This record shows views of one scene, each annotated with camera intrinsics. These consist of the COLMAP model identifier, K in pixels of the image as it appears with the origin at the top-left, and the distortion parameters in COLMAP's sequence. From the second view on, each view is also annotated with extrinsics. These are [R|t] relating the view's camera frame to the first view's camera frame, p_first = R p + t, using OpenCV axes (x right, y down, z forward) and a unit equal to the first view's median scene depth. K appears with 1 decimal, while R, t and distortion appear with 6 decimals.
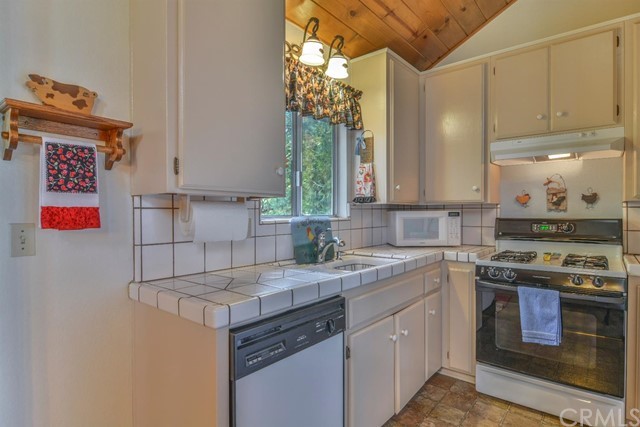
lens RADIAL K [[345.2, 0, 320.7], [0, 345.2, 214.2], [0, 0, 1]] dist [0.001383, -0.004785]
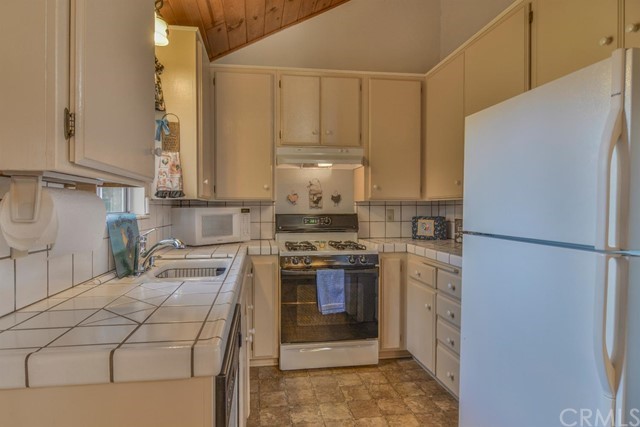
lens RADIAL K [[345.2, 0, 320.3], [0, 345.2, 211.9], [0, 0, 1]] dist [0.001383, -0.004785]
pose [[0.675591, -0.004381, 0.737264, -0.251124], [0.004587, 0.999988, 0.001739, 0.002770], [-0.737263, 0.002207, 0.675603, 0.142592]]
